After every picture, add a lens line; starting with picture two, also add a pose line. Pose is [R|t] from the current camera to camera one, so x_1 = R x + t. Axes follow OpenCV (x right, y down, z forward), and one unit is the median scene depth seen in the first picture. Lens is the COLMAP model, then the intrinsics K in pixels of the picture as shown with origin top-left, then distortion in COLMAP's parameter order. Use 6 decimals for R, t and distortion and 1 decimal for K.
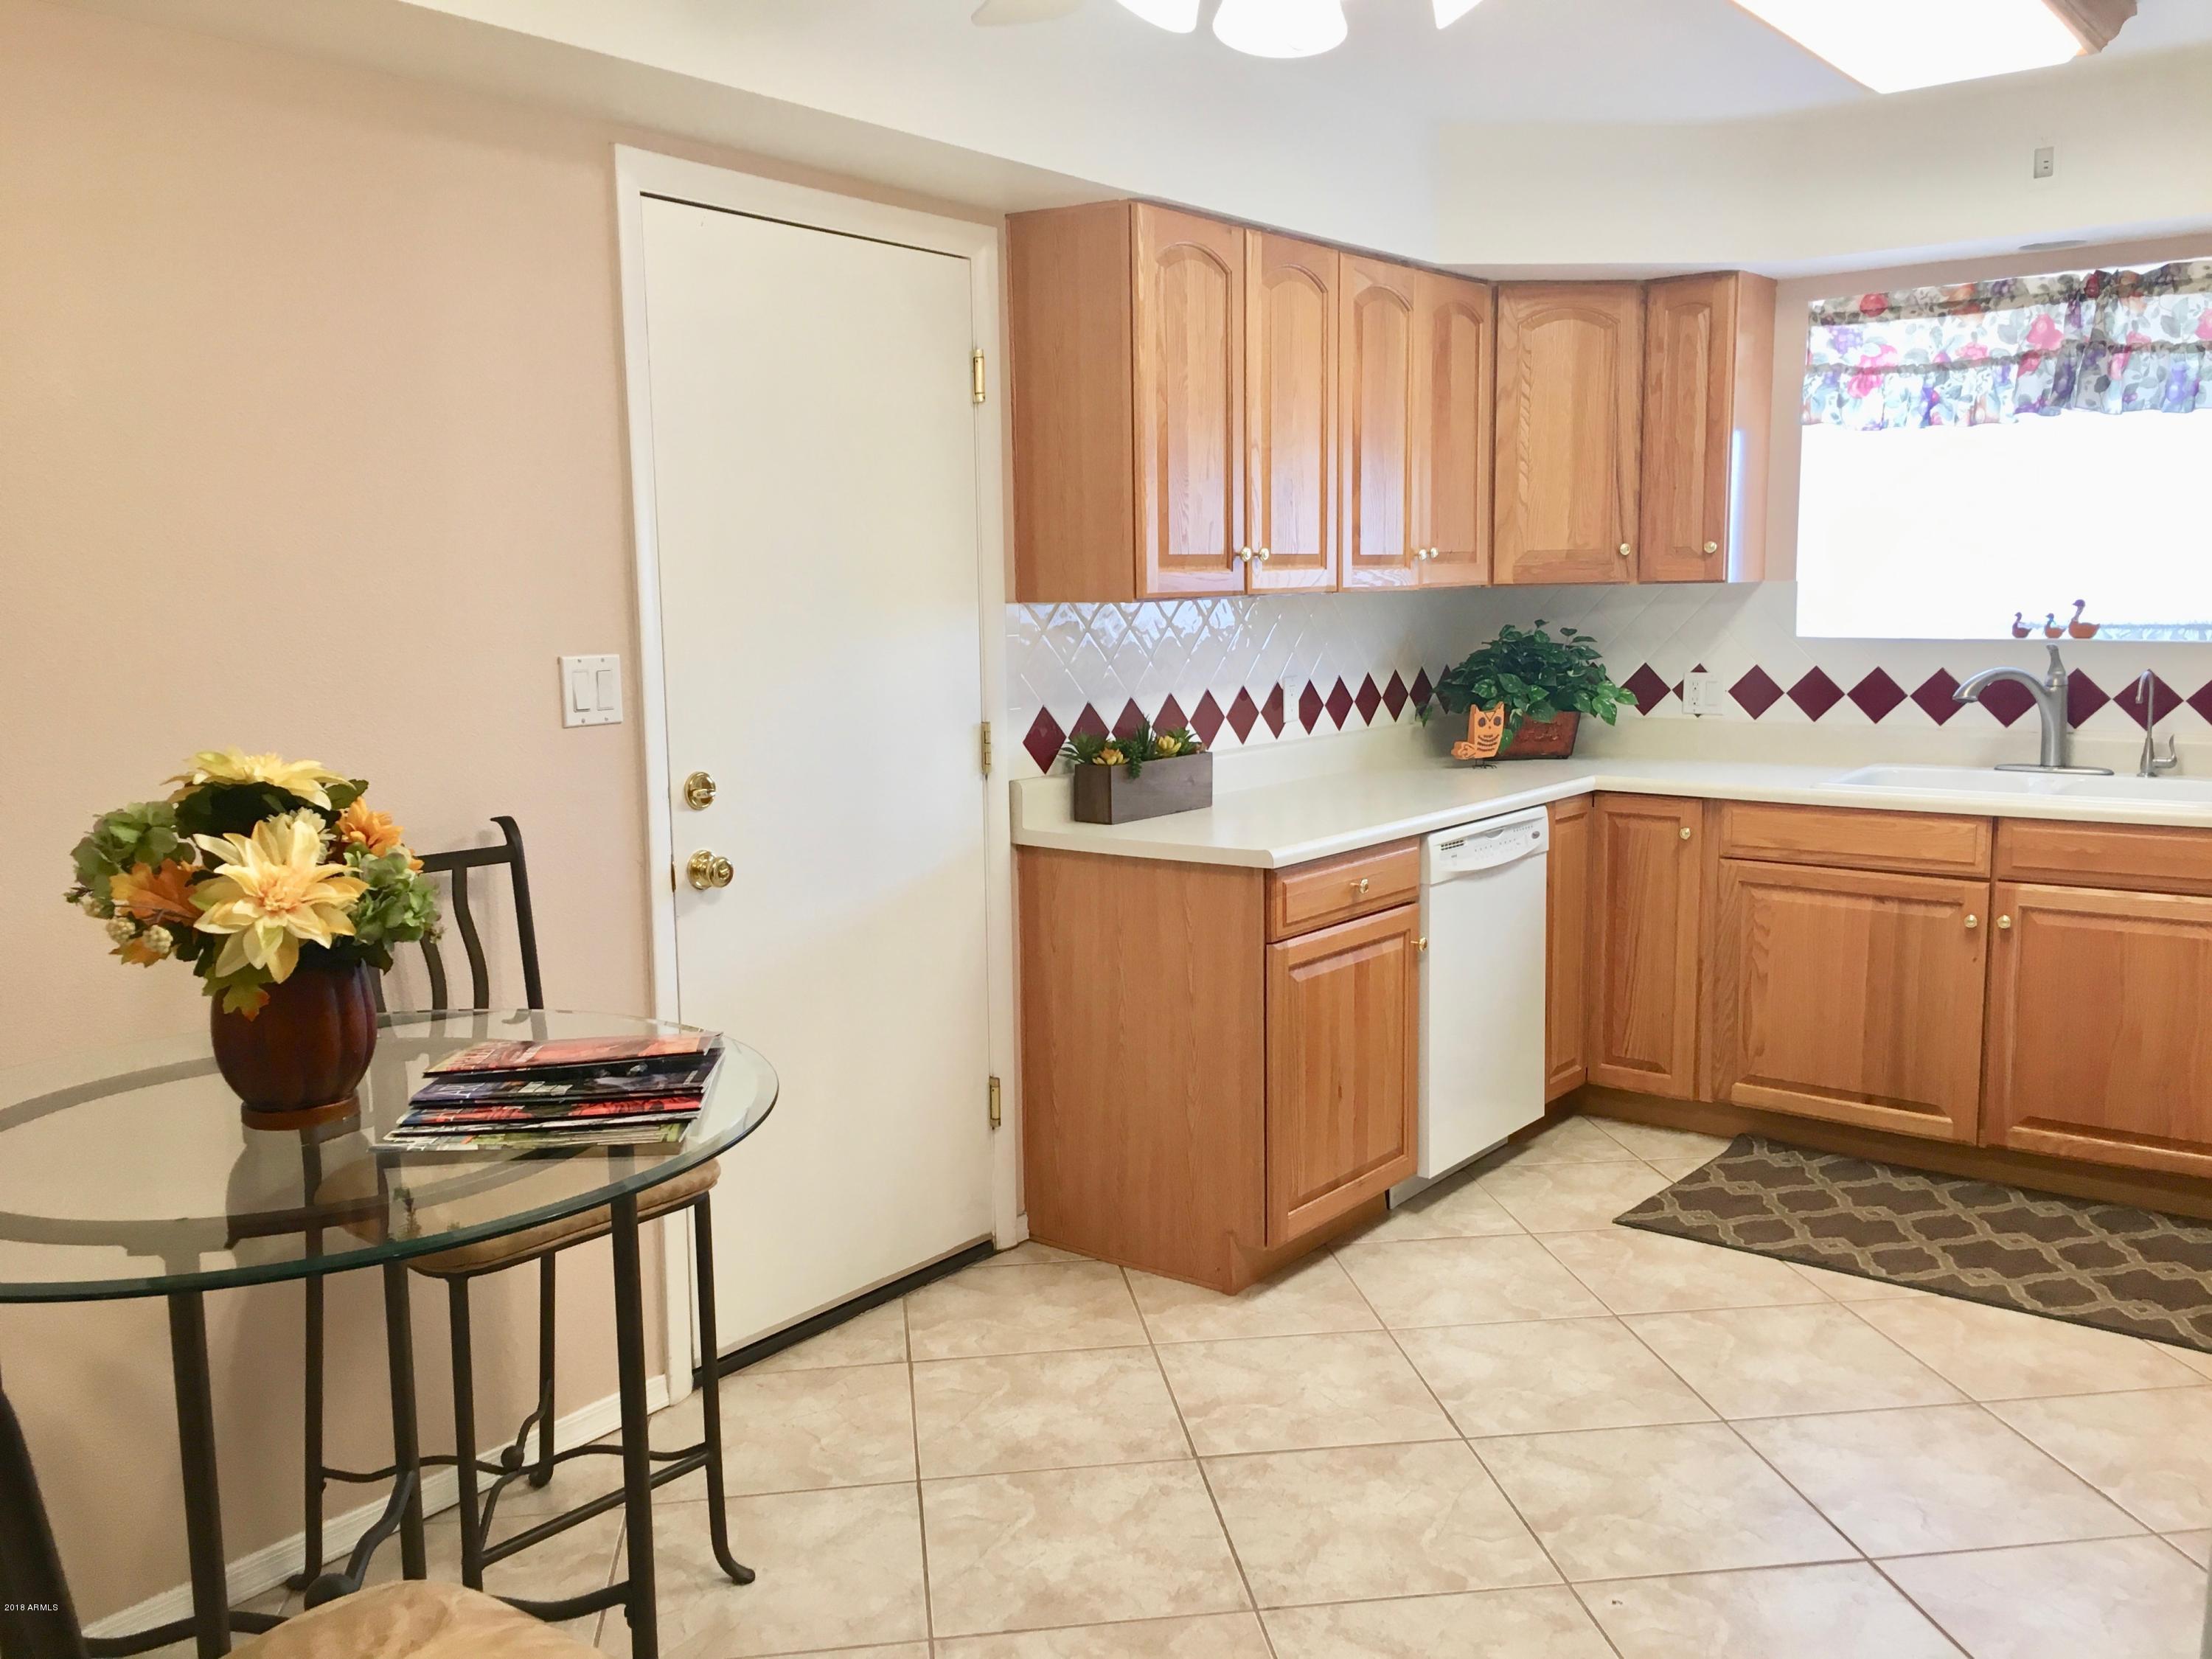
lens RADIAL K [[1933.9, 0, 1112.9], [0, 1933.9, 827.7], [0, 0, 1]] dist [0.027970, -0.053784]
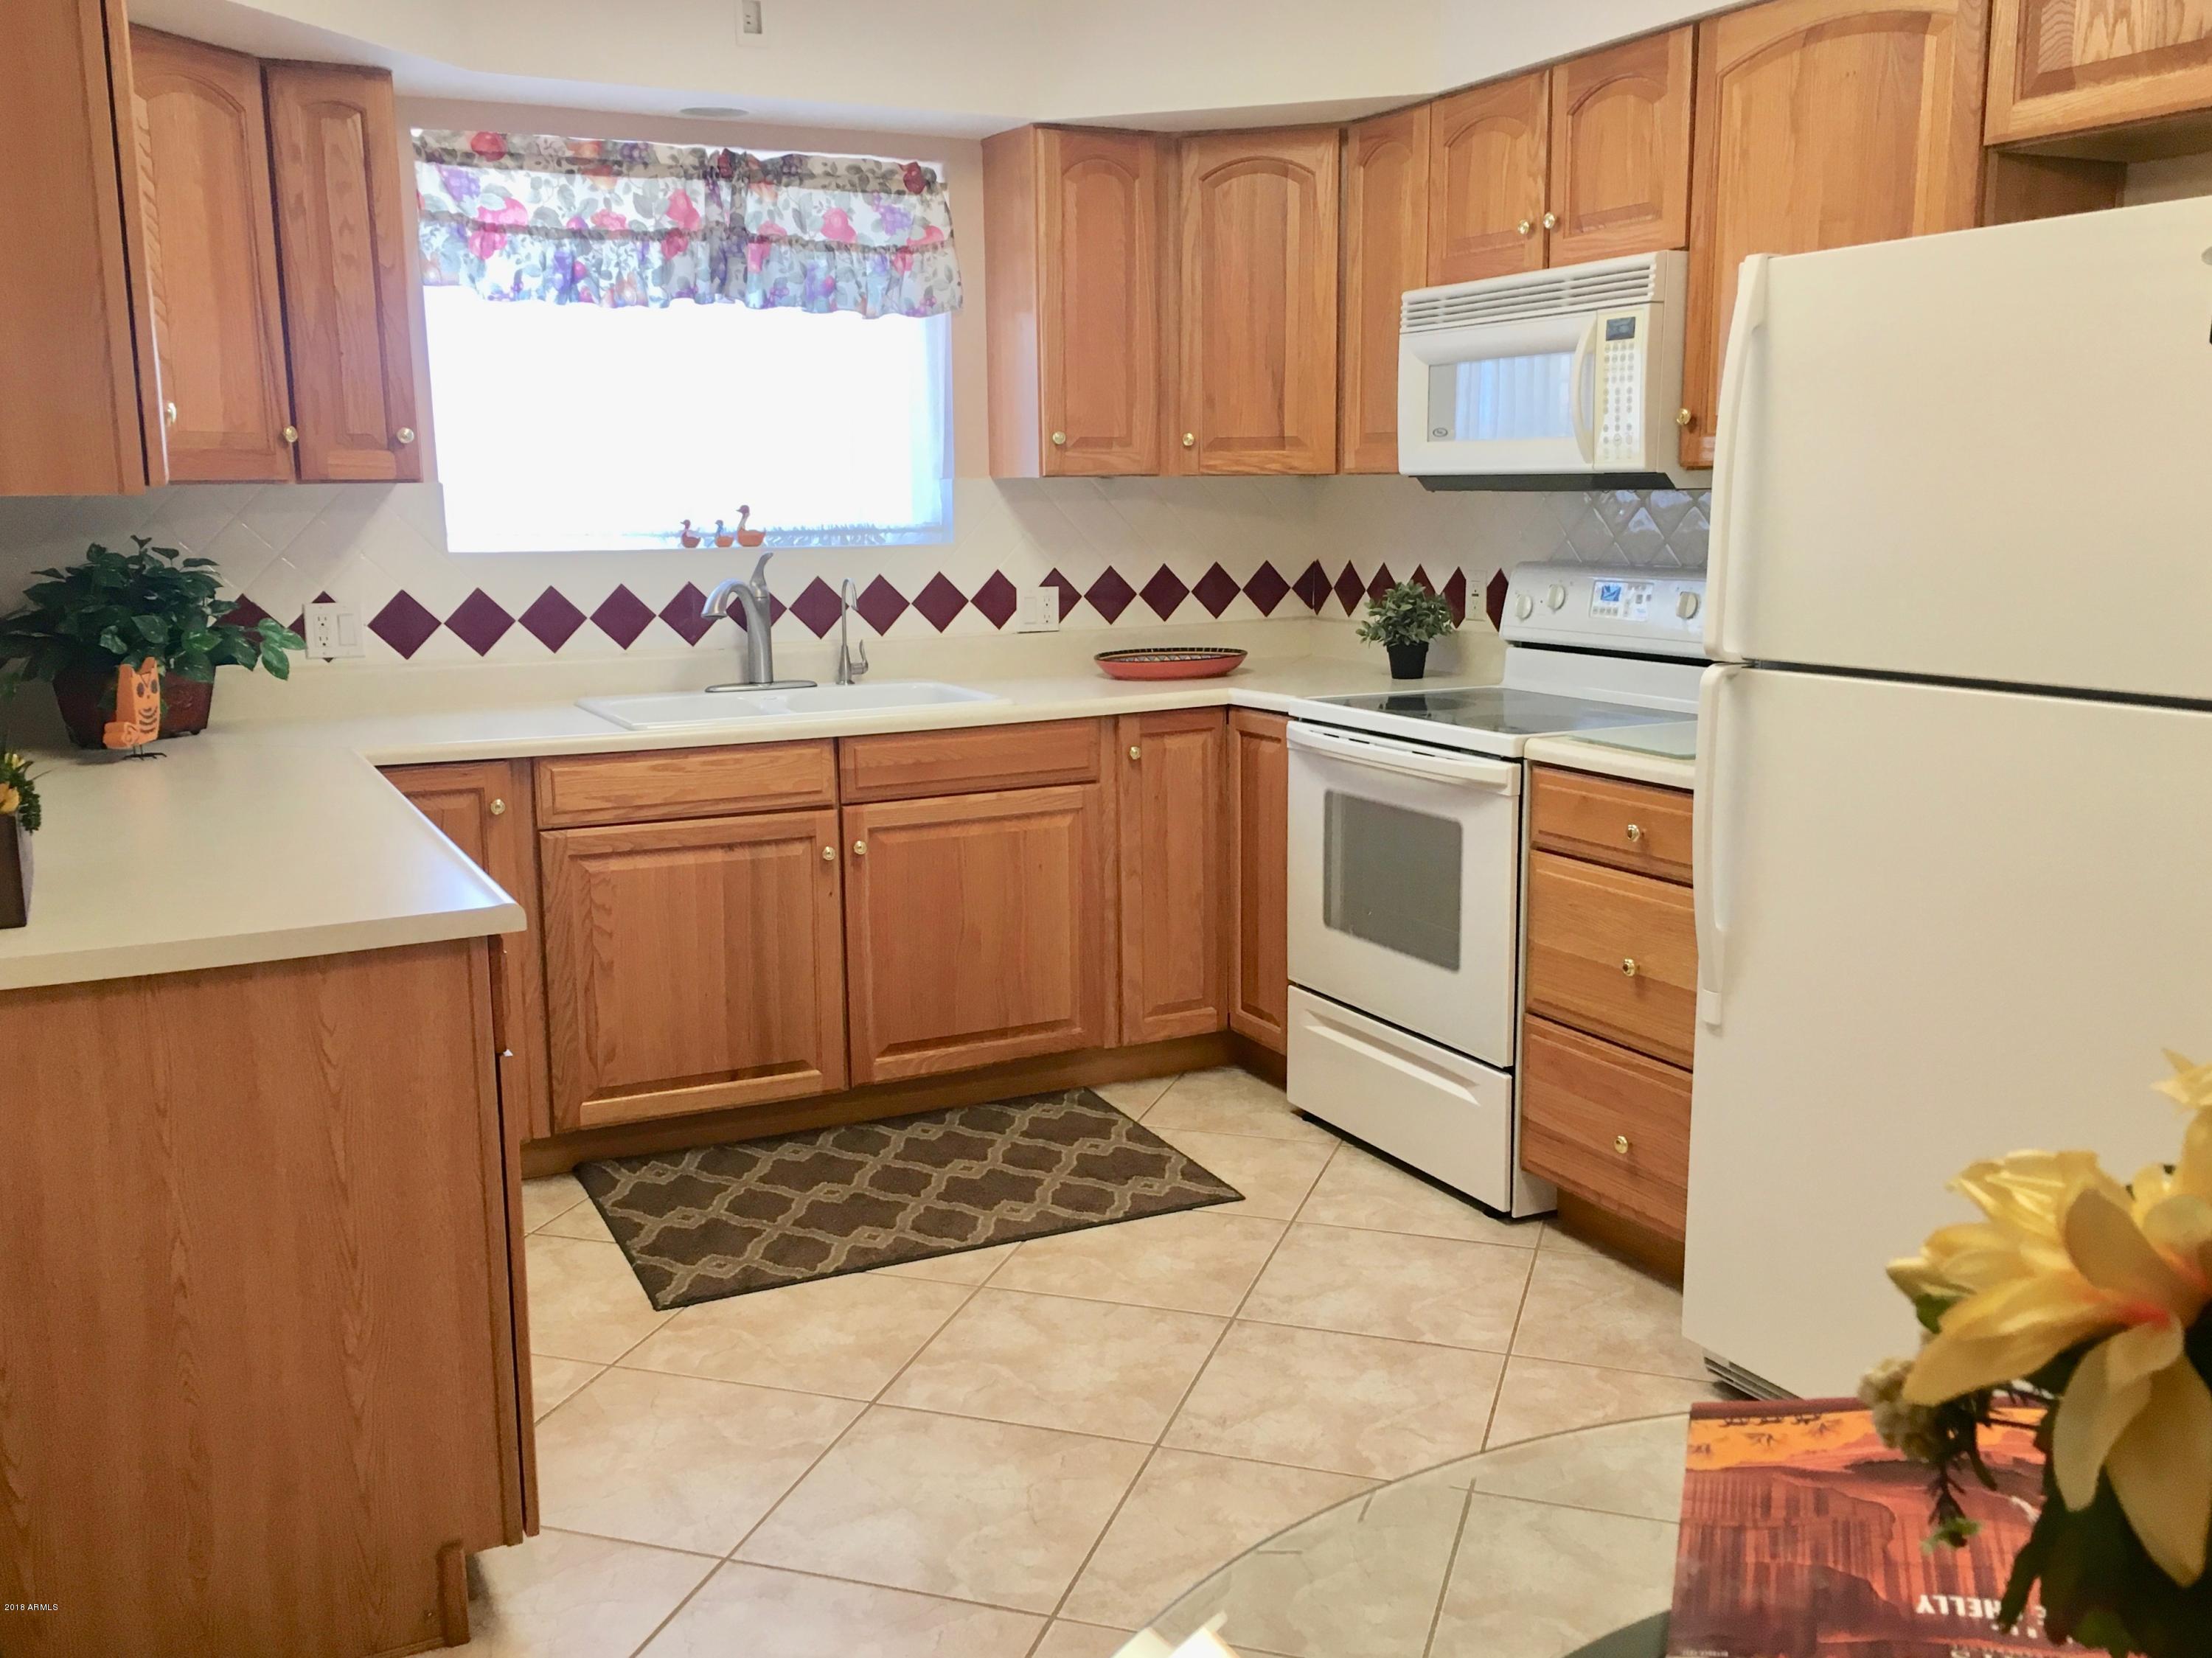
lens RADIAL K [[1933.7, 0, 1112.1], [0, 1933.7, 838.7], [0, 0, 1]] dist [0.027970, -0.053784]
pose [[0.409973, -0.150926, 0.899524, -0.305307], [0.119935, 0.986572, 0.110869, -0.041318], [-0.904178, 0.062431, 0.422569, 0.458998]]
